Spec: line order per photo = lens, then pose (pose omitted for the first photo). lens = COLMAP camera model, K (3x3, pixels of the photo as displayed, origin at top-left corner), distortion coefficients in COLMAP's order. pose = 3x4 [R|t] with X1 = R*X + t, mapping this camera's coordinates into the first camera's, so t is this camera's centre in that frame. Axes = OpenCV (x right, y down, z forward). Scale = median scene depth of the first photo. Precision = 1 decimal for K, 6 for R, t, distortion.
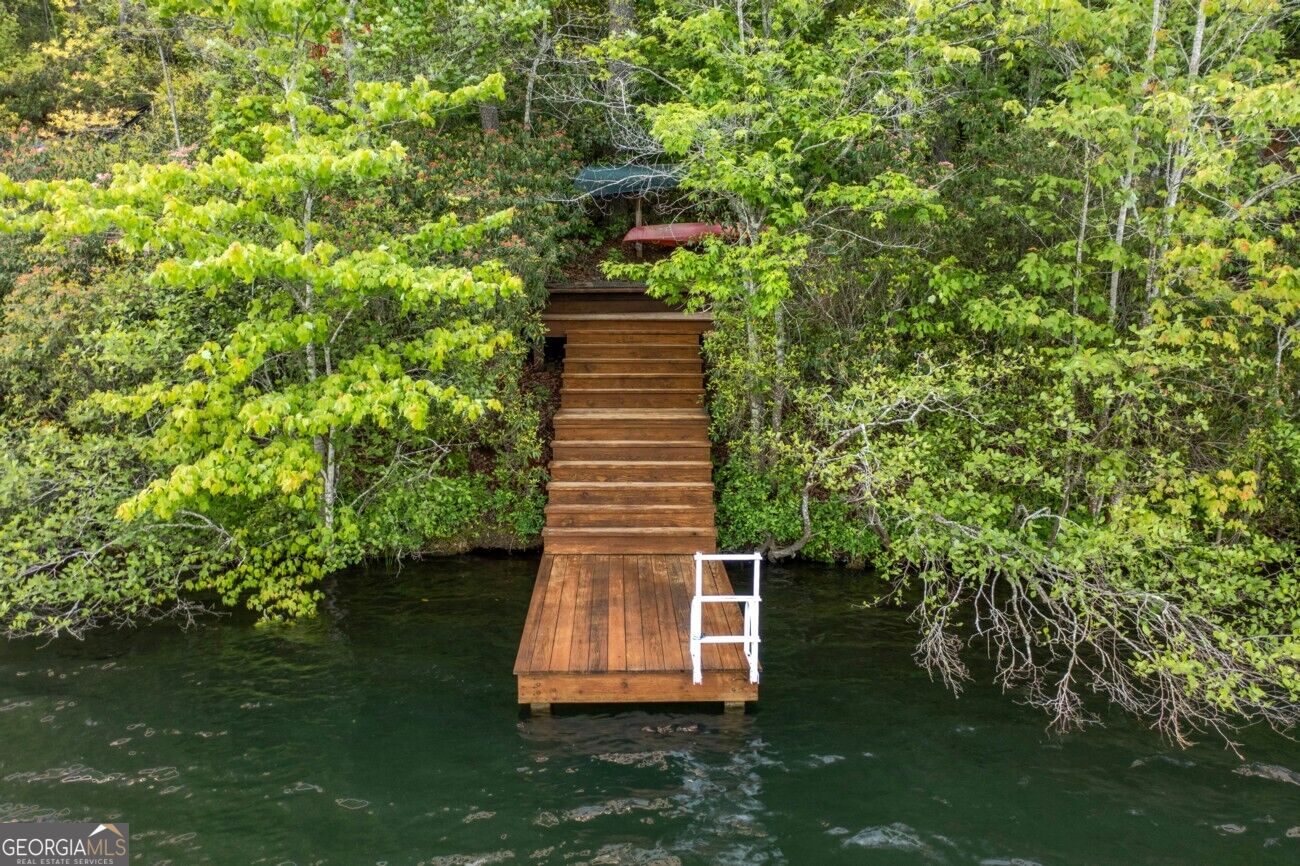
lens RADIAL K [[1019.6, 0, 650.0], [0, 1019.6, 433.0], [0, 0, 1]] dist [-0.000861, -0.005617]
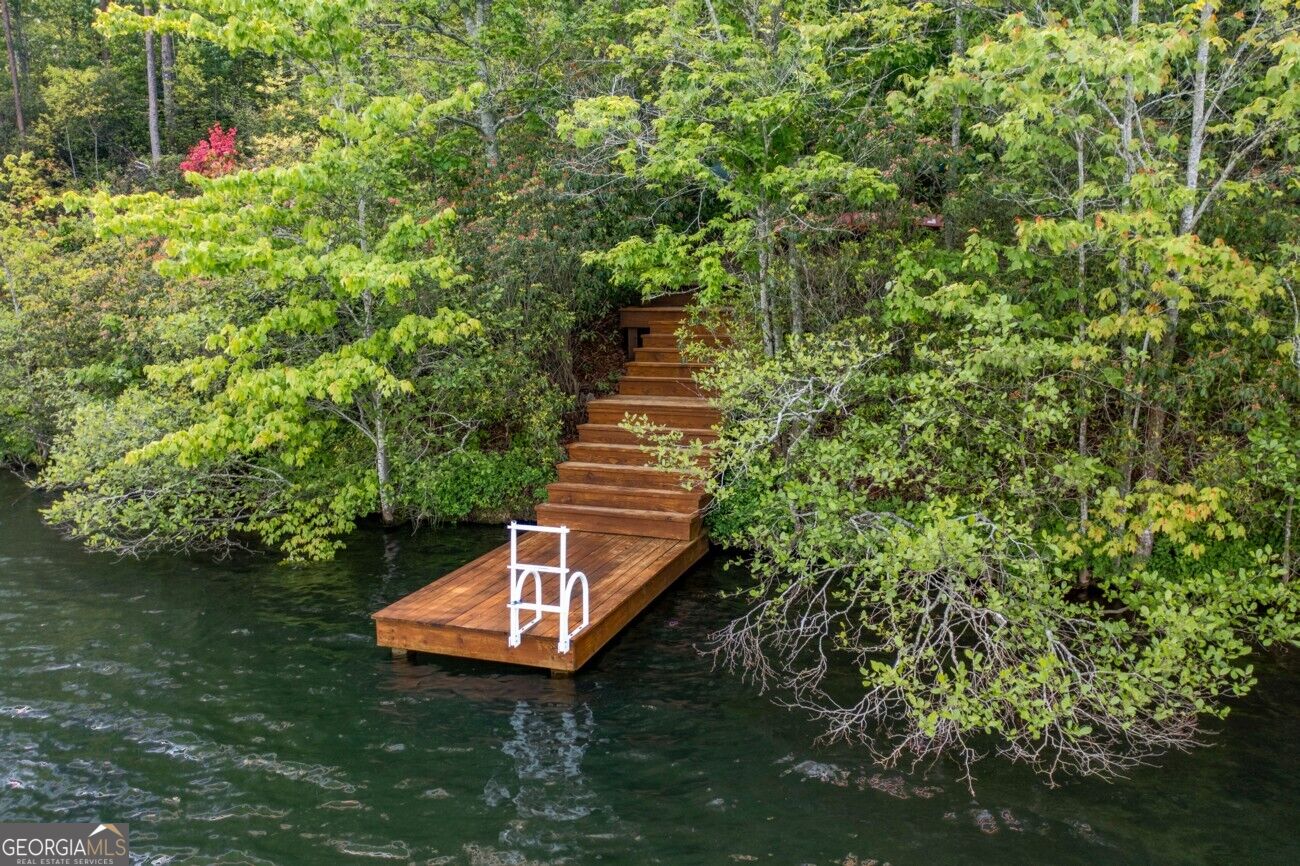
lens RADIAL K [[1019.6, 0, 650.0], [0, 1019.6, 433.0], [0, 0, 1]] dist [-0.000861, -0.005617]
pose [[0.934272, 0.046745, -0.353483, 0.439240], [-0.047281, 0.998856, 0.007126, 0.008721], [0.353412, 0.010055, 0.935414, 0.049491]]
